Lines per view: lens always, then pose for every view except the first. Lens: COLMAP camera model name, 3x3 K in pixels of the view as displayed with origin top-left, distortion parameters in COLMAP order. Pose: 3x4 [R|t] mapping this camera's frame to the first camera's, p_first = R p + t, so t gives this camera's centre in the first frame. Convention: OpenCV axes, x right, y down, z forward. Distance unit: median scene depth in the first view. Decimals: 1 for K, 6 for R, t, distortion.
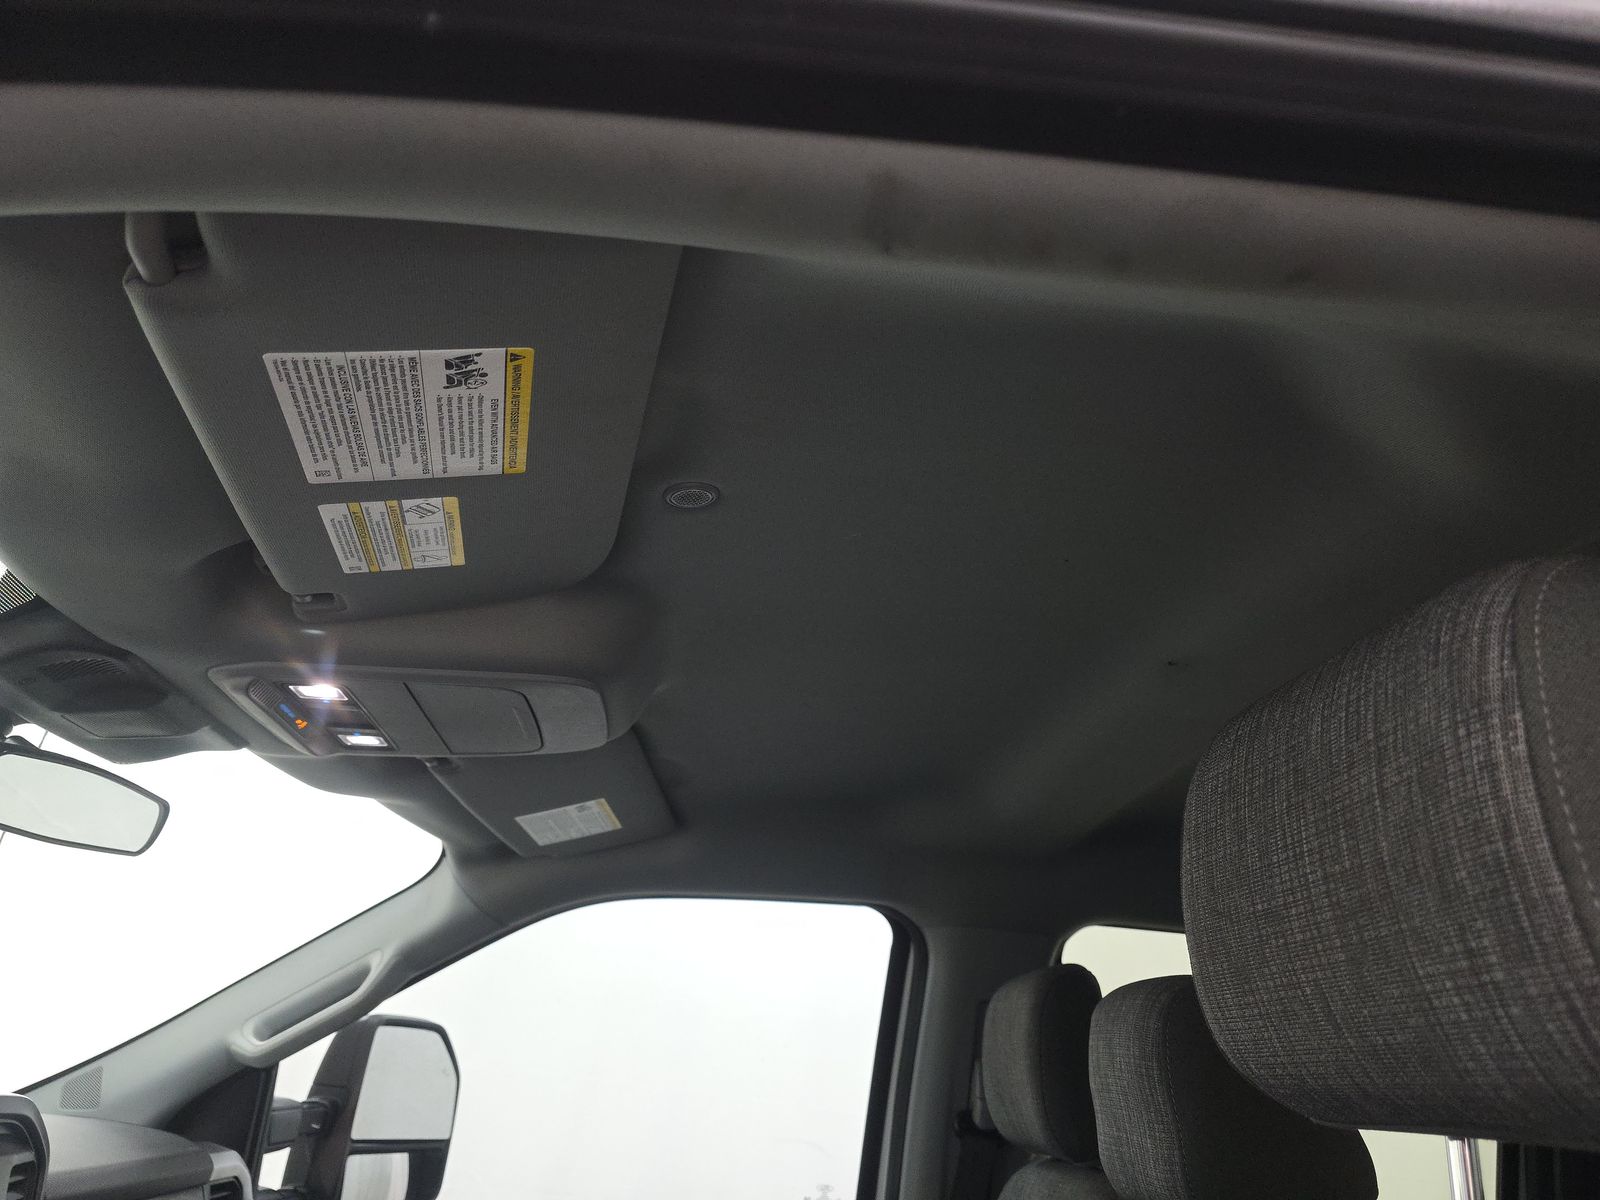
lens RADIAL K [[1031.5, 0, 799.6], [0, 1031.5, 625.1], [0, 0, 1]] dist [0.048504, -0.042373]
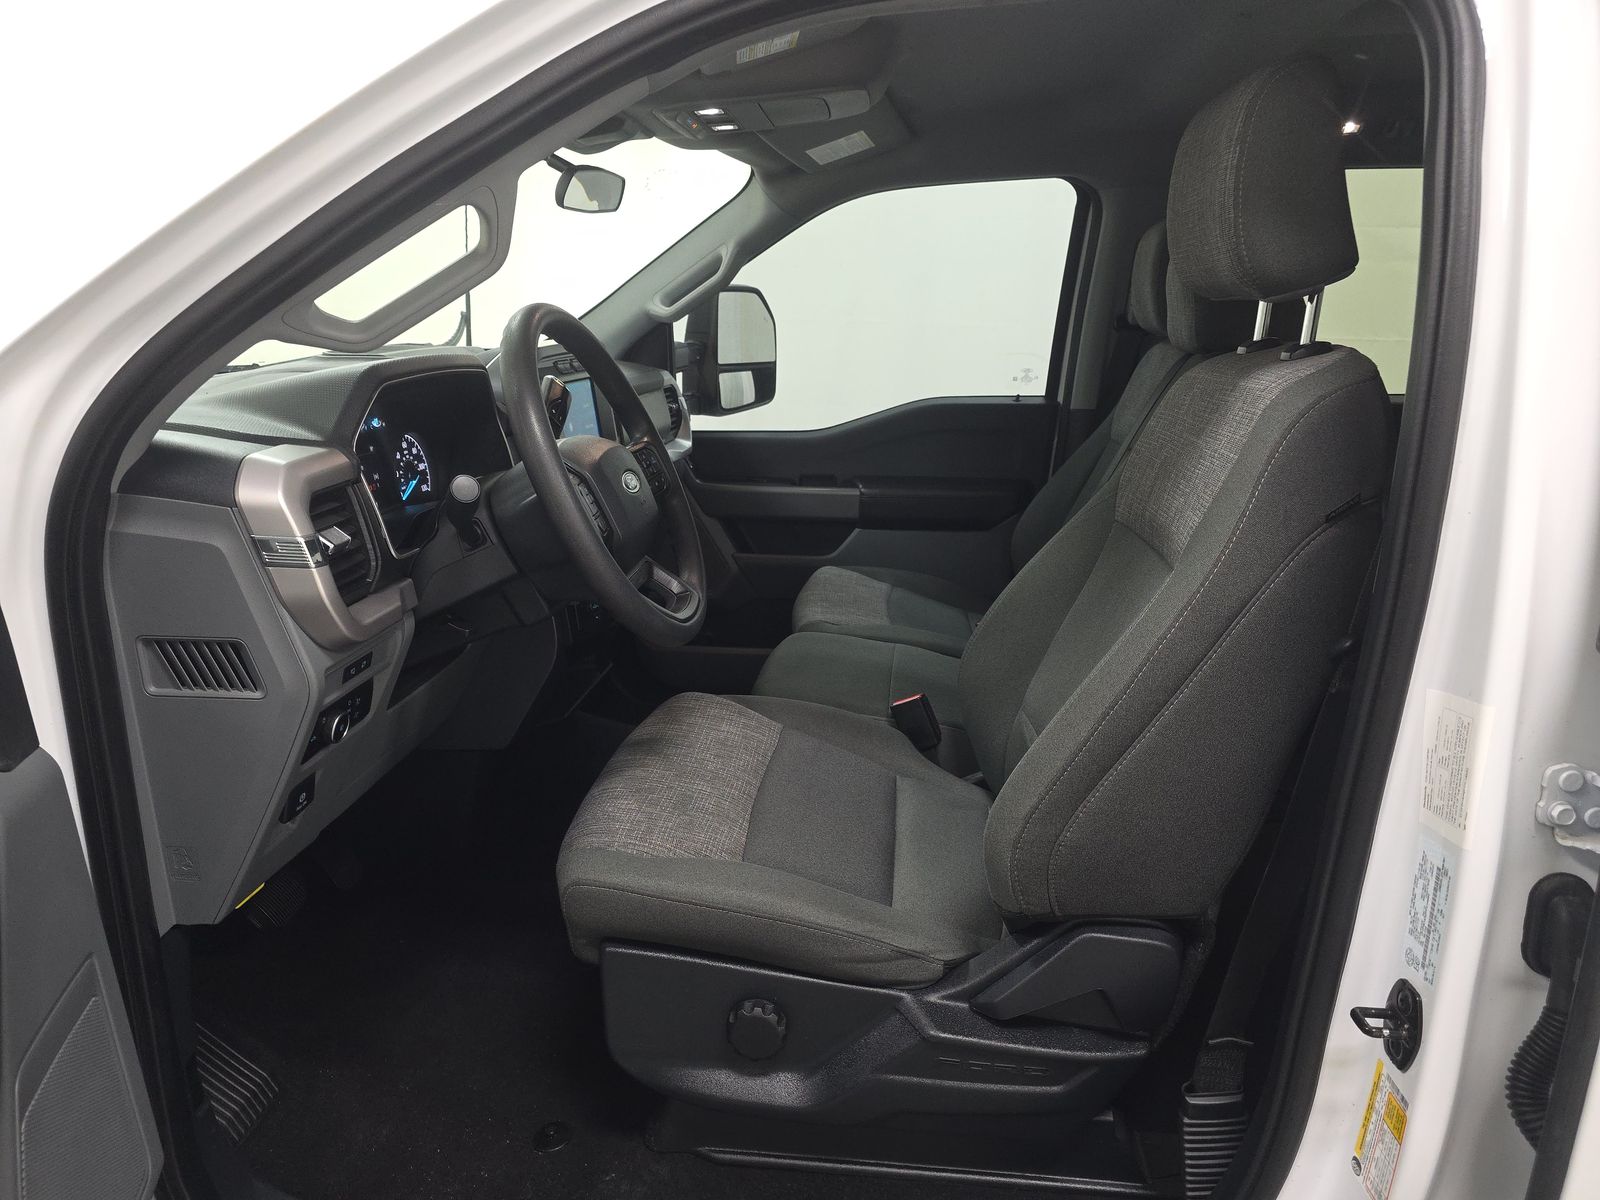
lens RADIAL K [[1031.5, 0, 799.6], [0, 1031.5, 625.1], [0, 0, 1]] dist [0.048504, -0.042373]
pose [[0.974091, -0.008158, -0.226007, 0.042570], [0.152050, 0.763395, 0.627780, -0.199167], [0.167411, -0.645880, 0.744857, -0.472539]]
